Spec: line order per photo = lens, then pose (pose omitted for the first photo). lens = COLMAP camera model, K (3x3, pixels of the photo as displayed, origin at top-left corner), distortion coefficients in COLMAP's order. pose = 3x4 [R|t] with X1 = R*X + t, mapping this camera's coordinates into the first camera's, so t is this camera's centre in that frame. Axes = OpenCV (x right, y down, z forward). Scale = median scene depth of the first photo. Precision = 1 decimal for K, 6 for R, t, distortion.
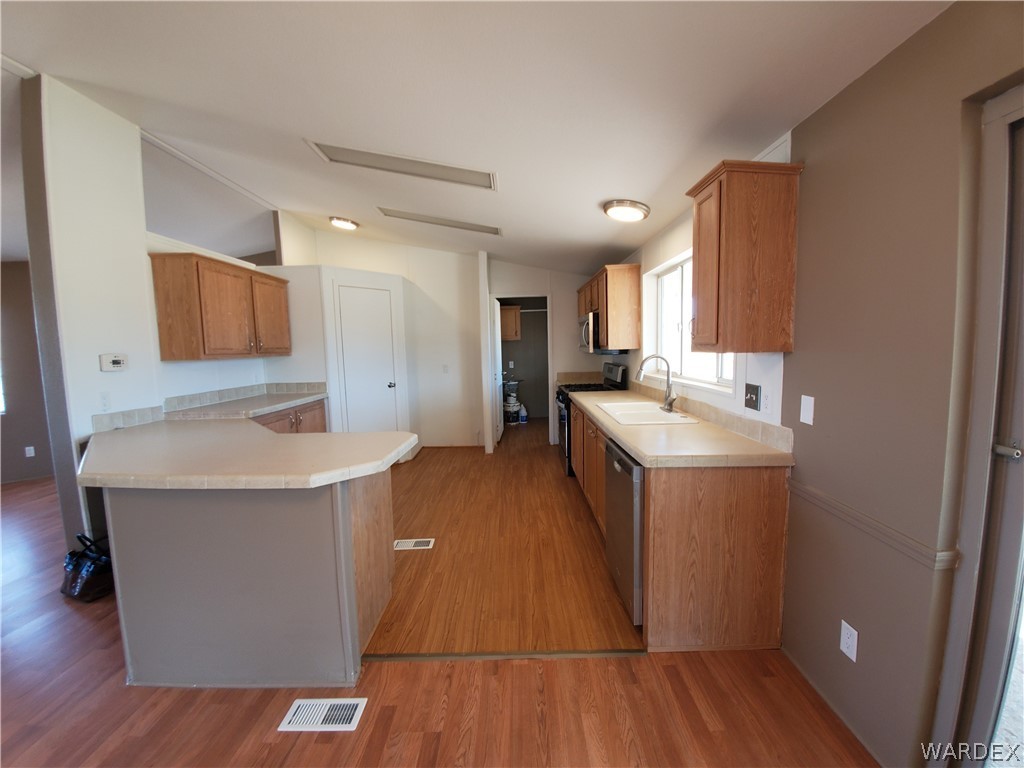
lens RADIAL K [[402.8, 0, 516.9], [0, 402.8, 383.5], [0, 0, 1]] dist [-0.000285, -0.012665]
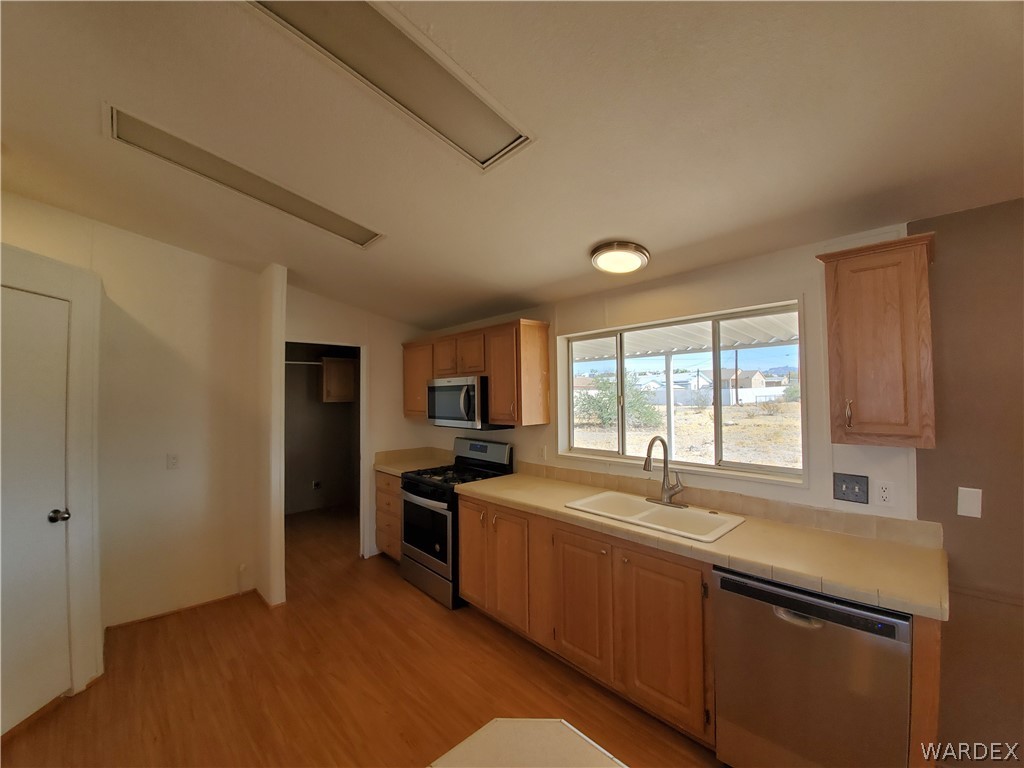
lens RADIAL K [[402.8, 0, 516.9], [0, 402.8, 383.5], [0, 0, 1]] dist [-0.000285, -0.012665]
pose [[0.727043, 0.037545, 0.685564, -0.296666], [0.058741, 0.991441, -0.116592, -0.069888], [-0.684074, 0.125038, 0.718615, 0.418346]]
